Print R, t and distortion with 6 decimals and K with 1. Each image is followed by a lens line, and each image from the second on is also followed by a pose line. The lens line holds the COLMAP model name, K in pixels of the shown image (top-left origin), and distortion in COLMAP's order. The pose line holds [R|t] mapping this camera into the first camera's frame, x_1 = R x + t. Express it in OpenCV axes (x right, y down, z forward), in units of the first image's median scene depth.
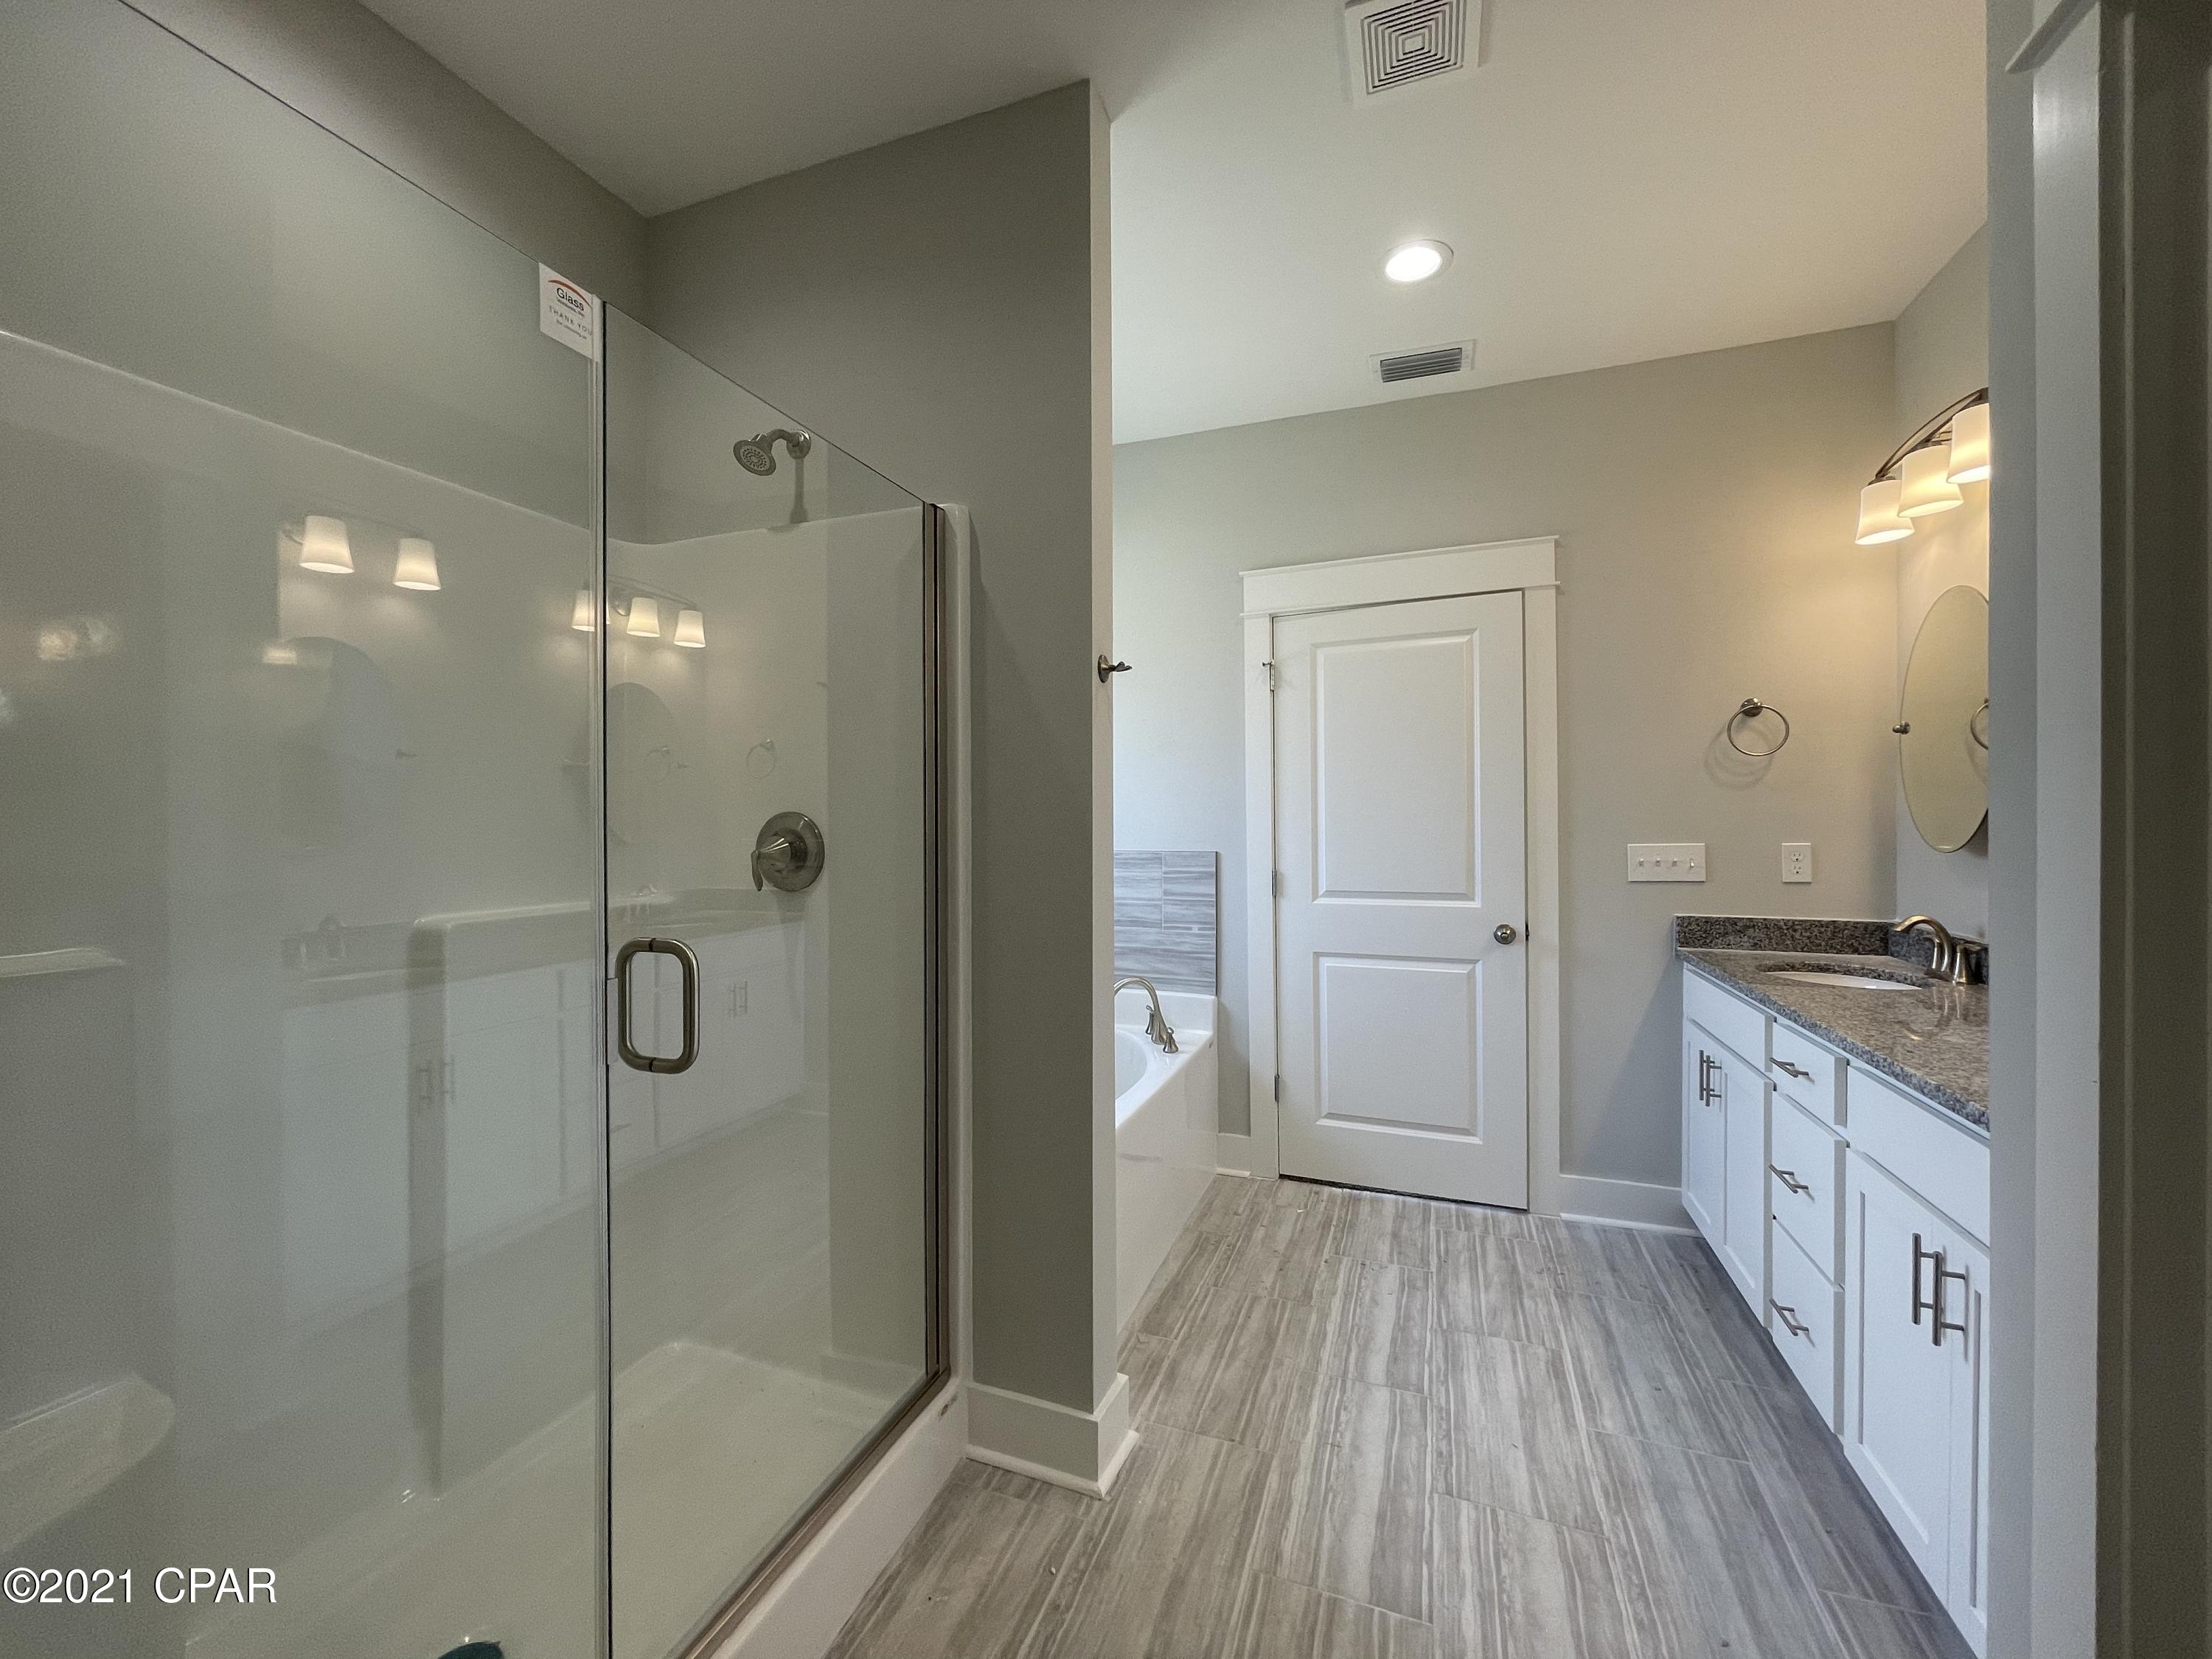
lens RADIAL K [[882.0, 0, 1107.5], [0, 882.0, 834.4], [0, 0, 1]] dist [-0.003118, -0.000341]
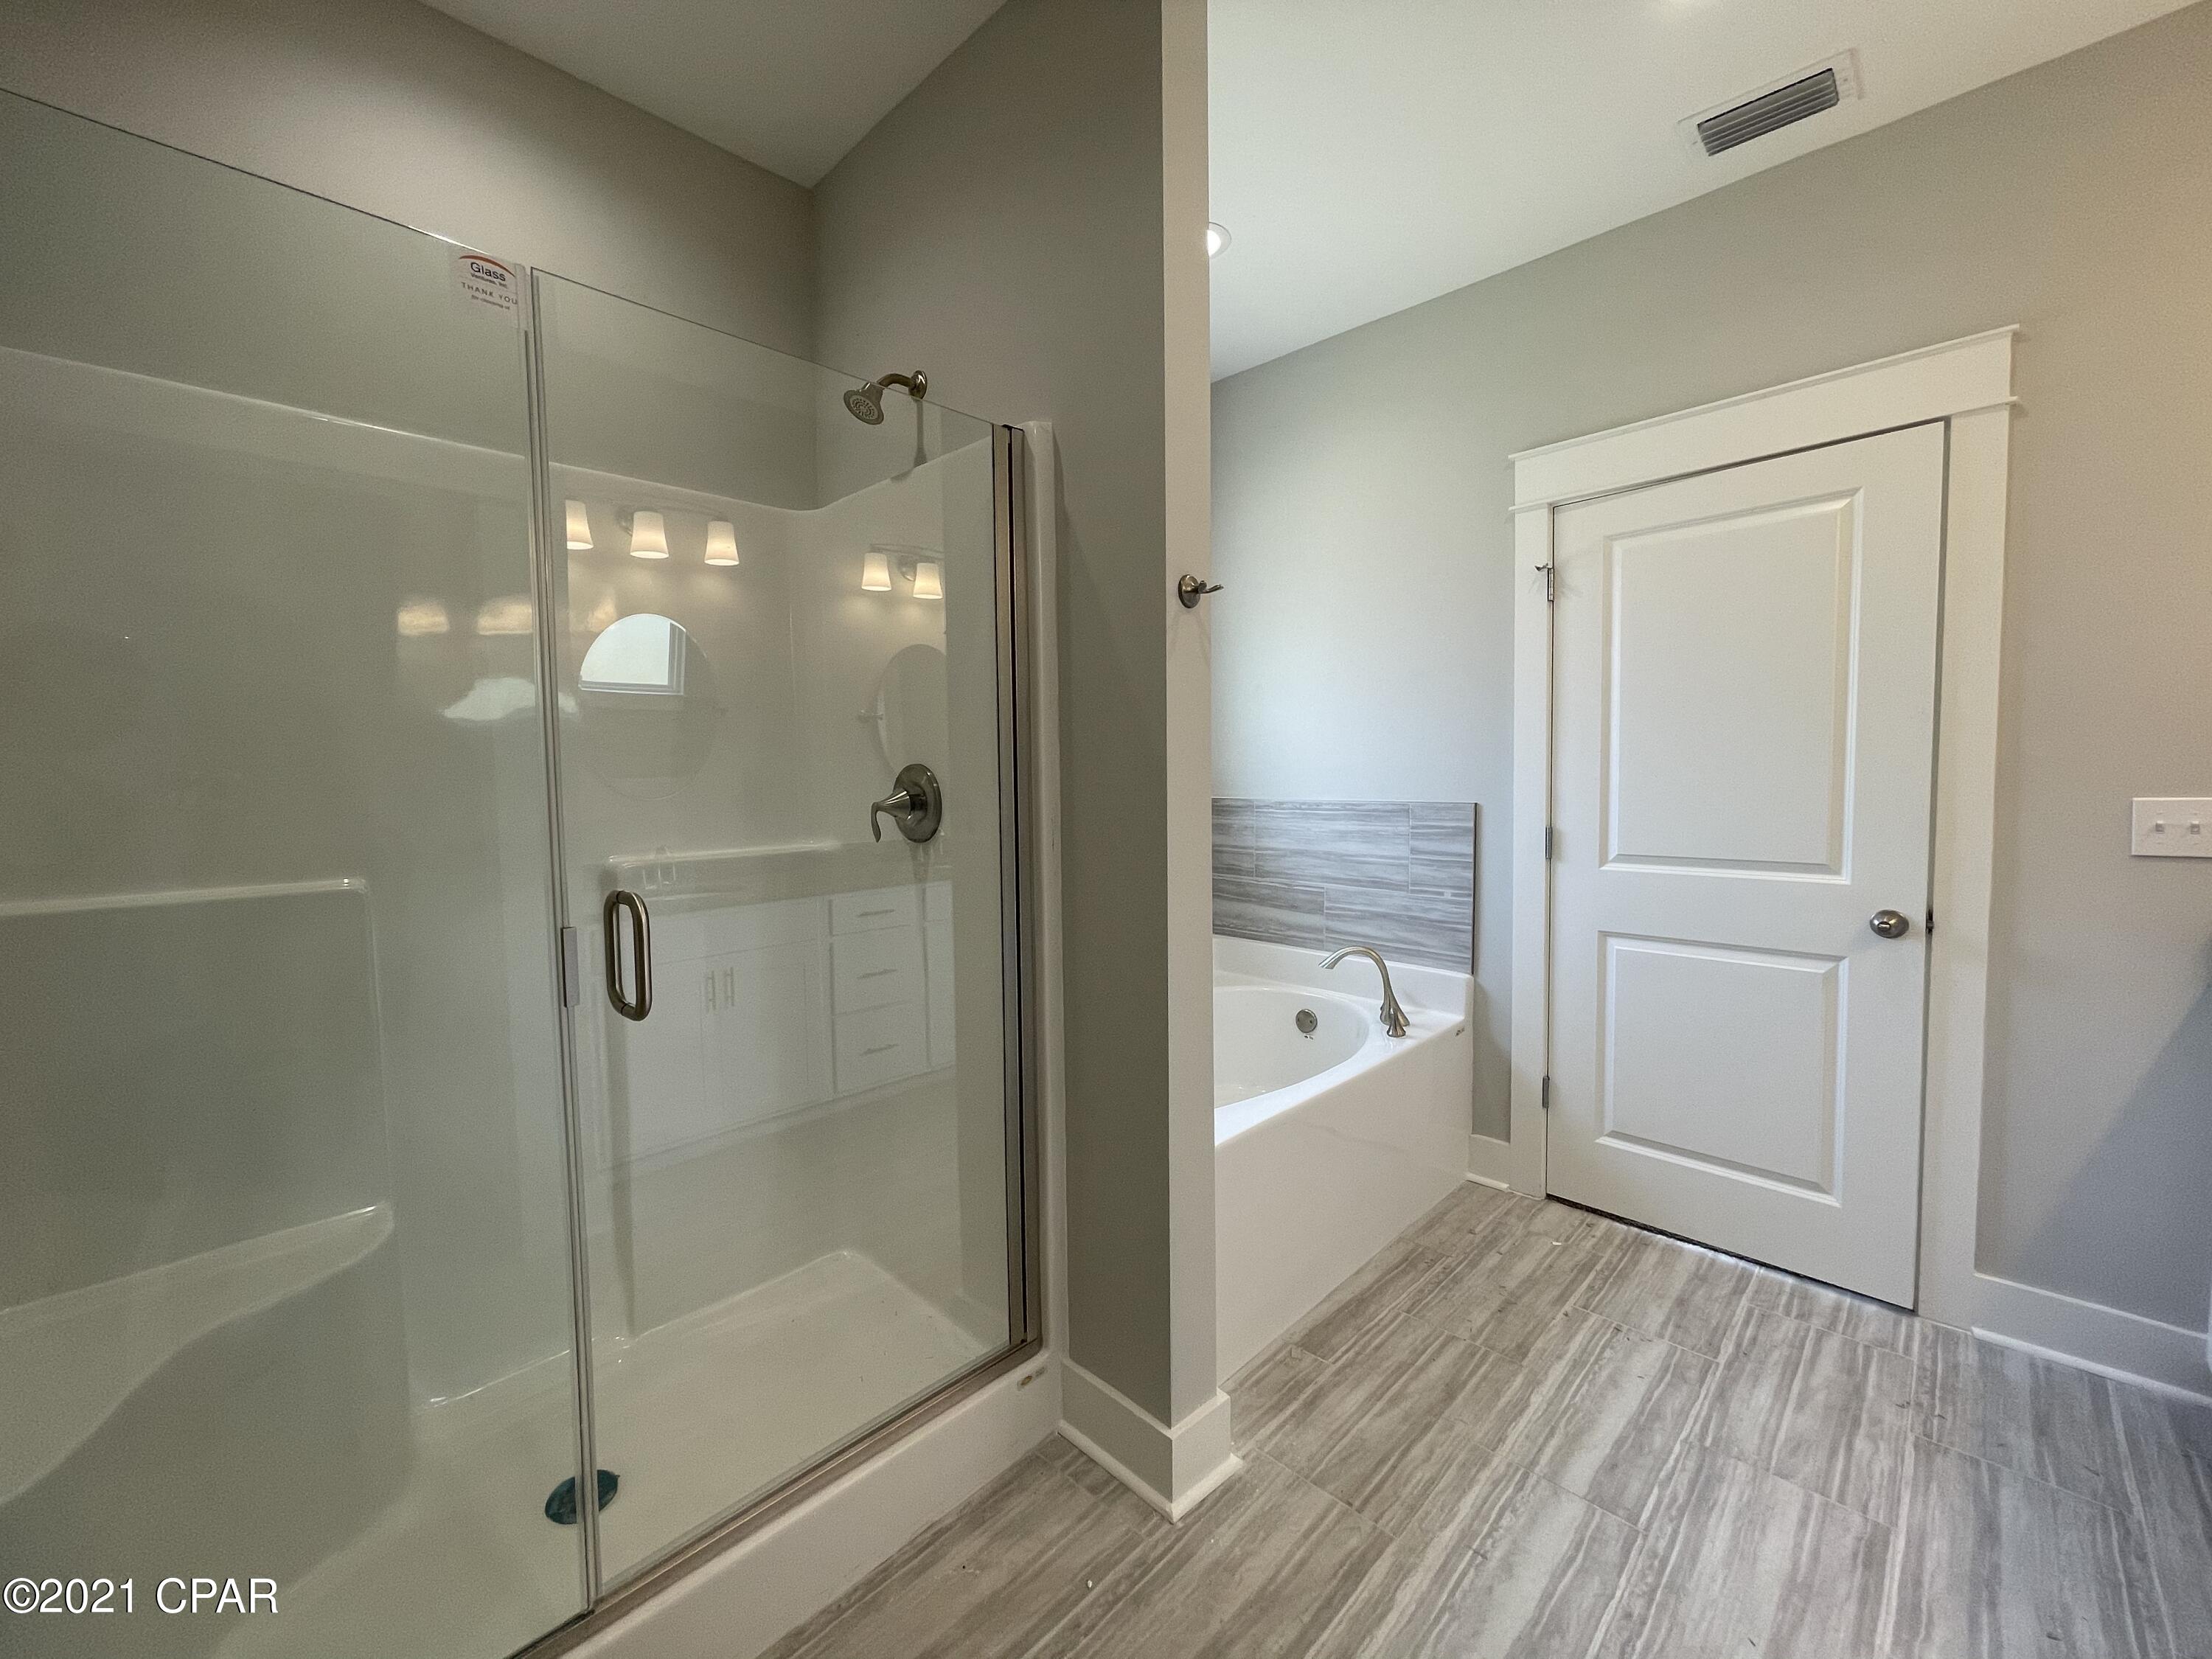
lens RADIAL K [[882.0, 0, 1102.5], [0, 882.0, 832.8], [0, 0, 1]] dist [-0.003118, -0.000341]
pose [[0.912688, 0.021688, -0.408082, 0.183711], [0.003194, 0.998182, 0.060192, -0.004761], [0.408645, -0.056240, 0.910959, 0.122194]]
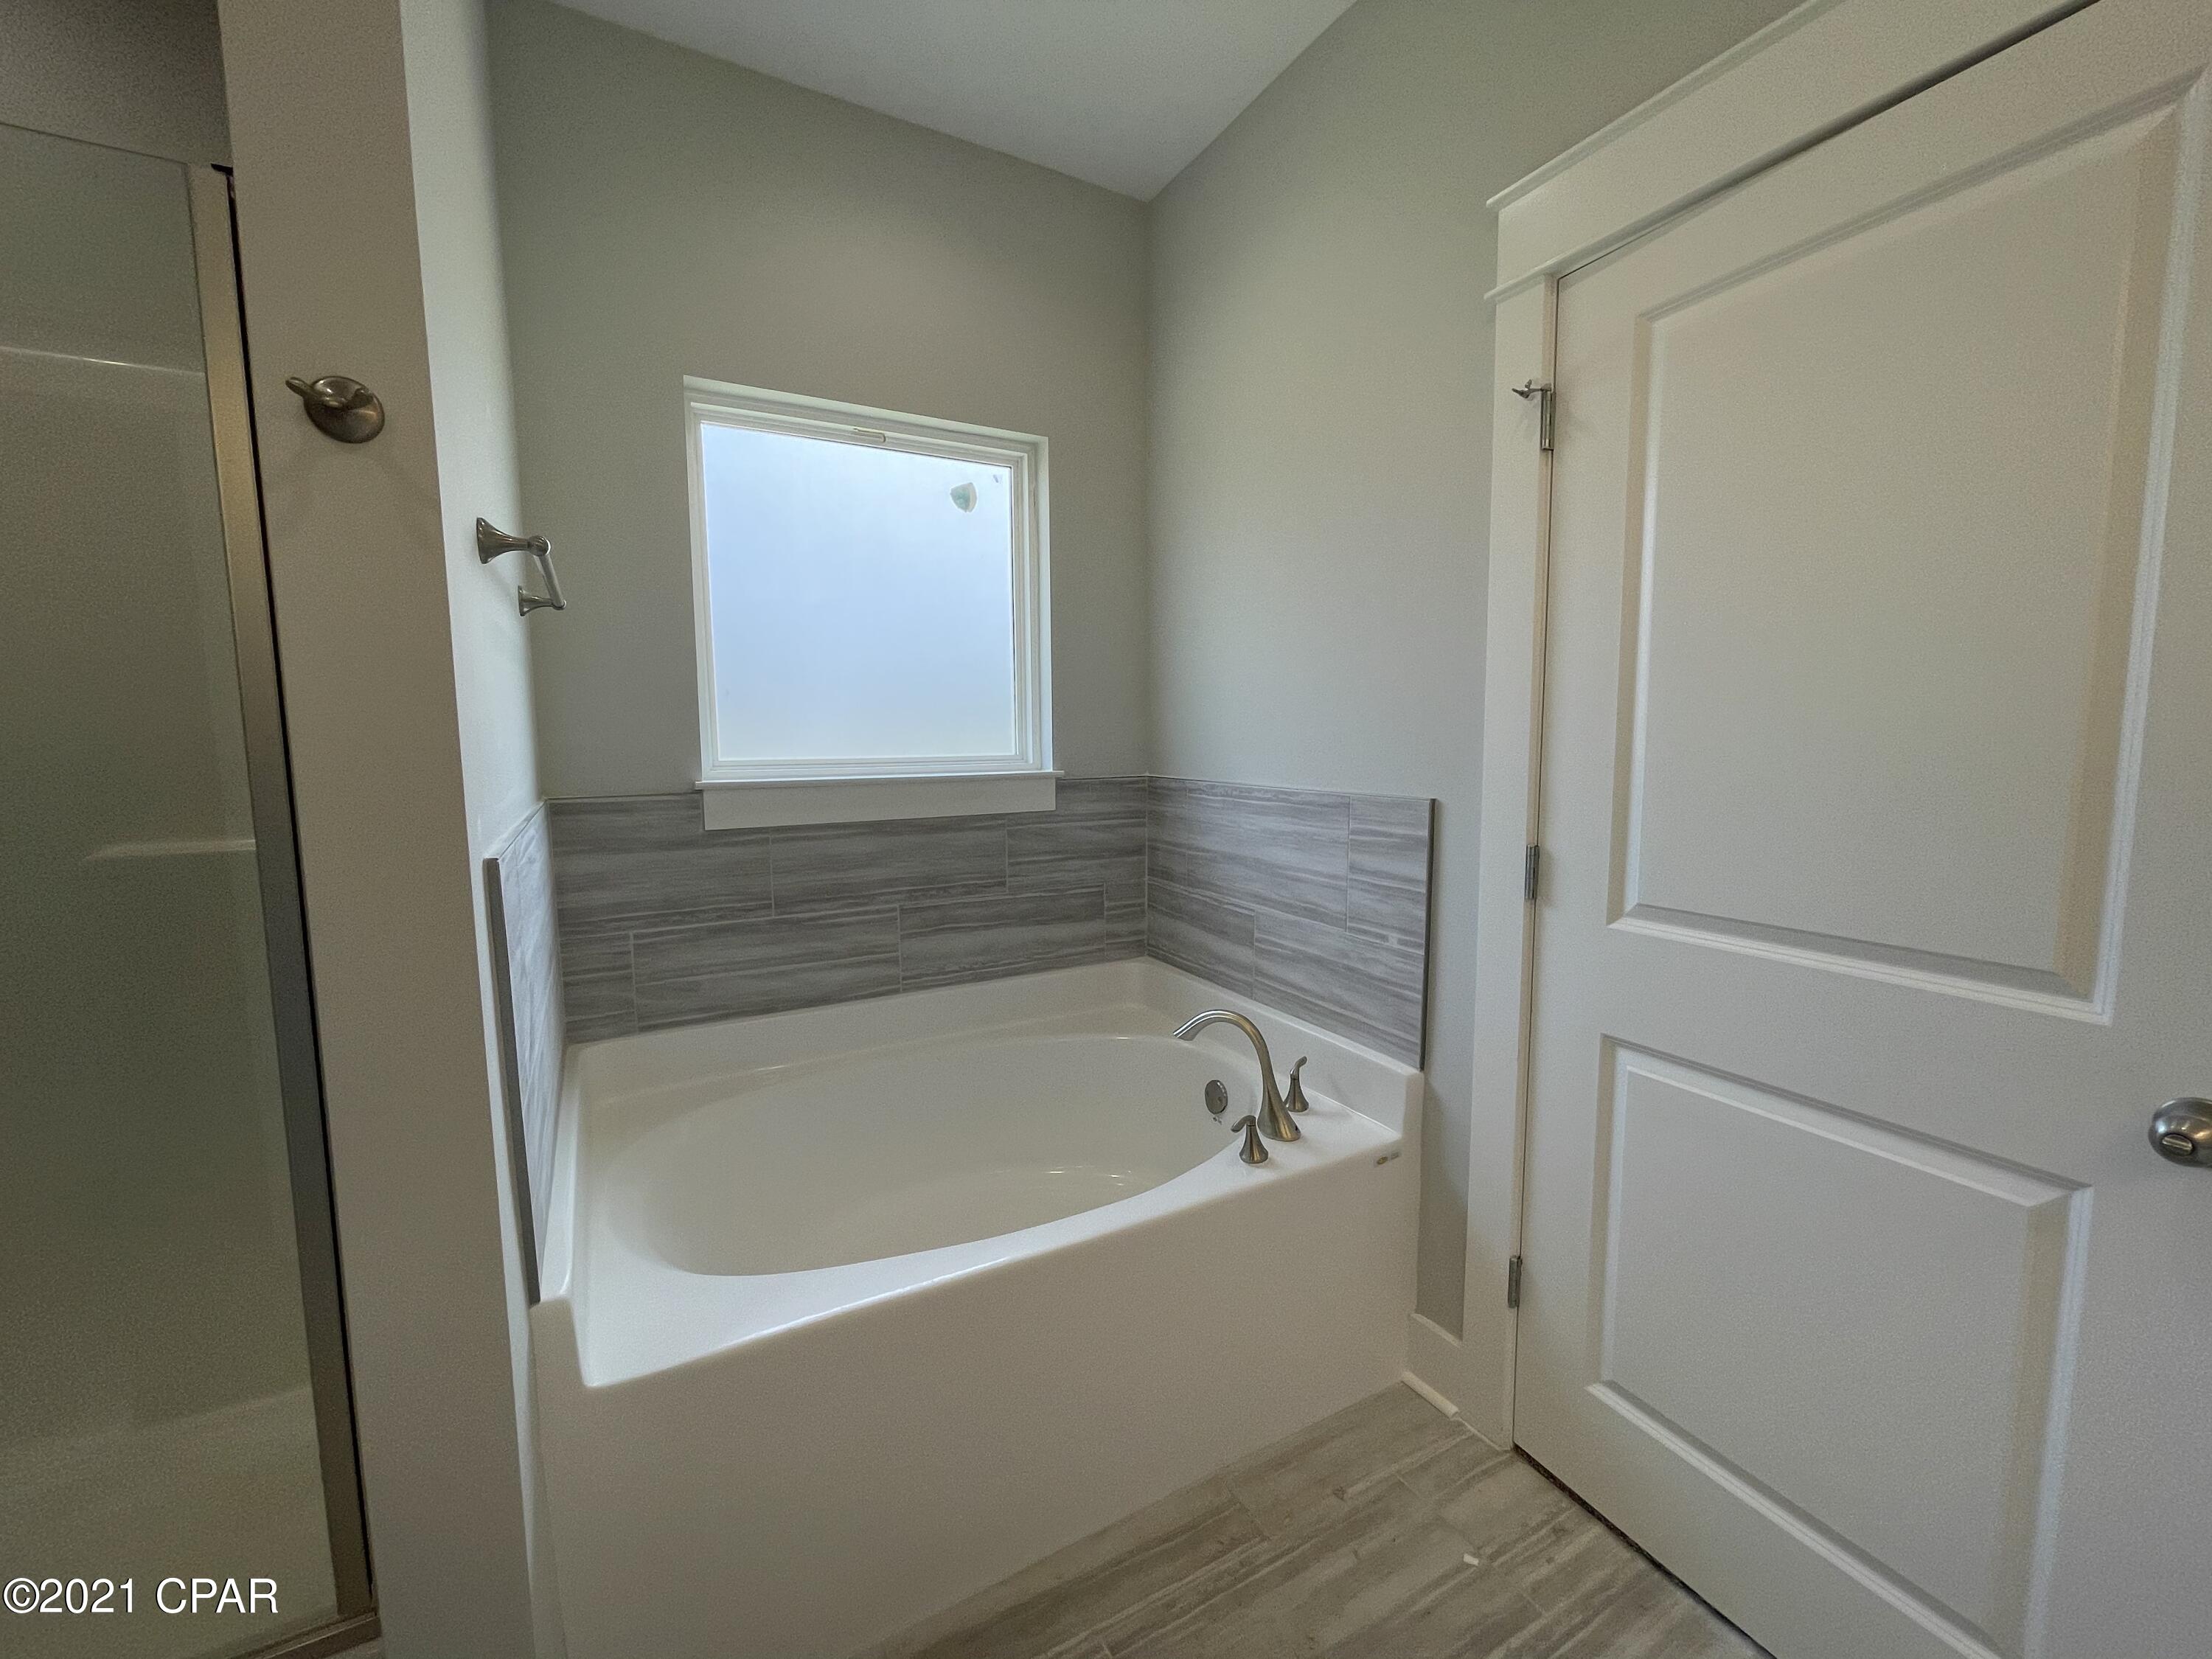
lens RADIAL K [[882.0, 0, 1090.2], [0, 882.0, 831.6], [0, 0, 1]] dist [-0.003118, -0.000341]
pose [[0.758348, 0.073300, -0.647716, 0.395955], [-0.010319, 0.994883, 0.100506, -0.014540], [0.651768, -0.069535, 0.755224, 0.616313]]
